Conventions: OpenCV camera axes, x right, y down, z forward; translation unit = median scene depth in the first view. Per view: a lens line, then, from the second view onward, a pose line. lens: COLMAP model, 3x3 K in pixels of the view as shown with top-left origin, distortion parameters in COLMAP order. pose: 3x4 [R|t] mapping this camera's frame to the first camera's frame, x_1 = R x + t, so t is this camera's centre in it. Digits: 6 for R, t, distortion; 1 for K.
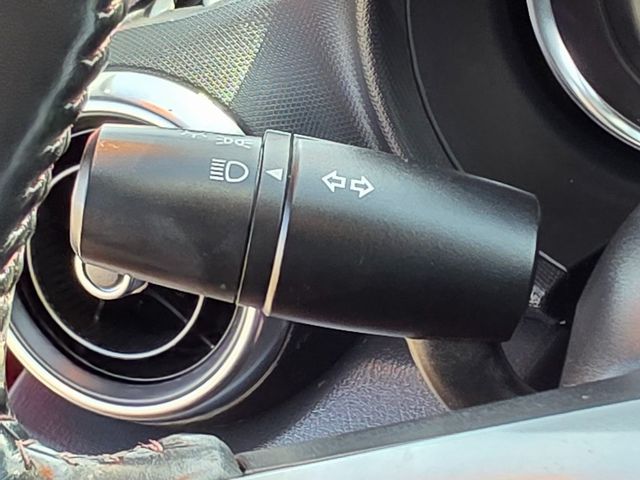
lens RADIAL K [[1431.4, 0, 320.0], [0, 1431.4, 240.0], [0, 0, 1]] dist [-0.013308, -0.158143]
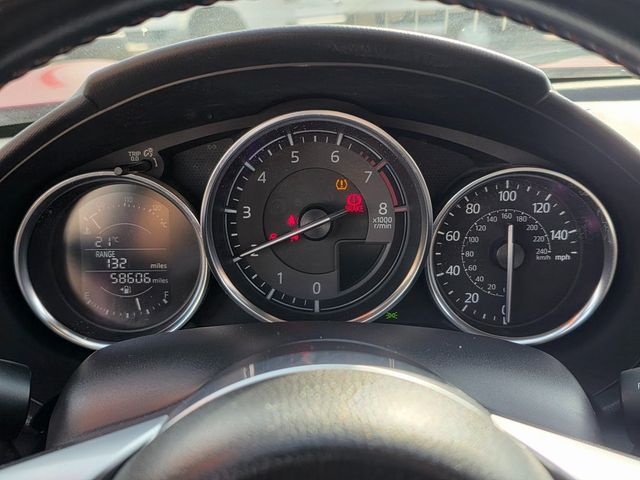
lens RADIAL K [[866.6, 0, 320.0], [0, 866.6, 240.0], [0, 0, 1]] dist [-0.008742, -0.054472]
pose [[0.879701, -0.012227, 0.475371, -0.061061], [0.093197, 0.984715, -0.147138, 0.007596], [-0.466306, 0.173741, 0.867394, -0.282366]]
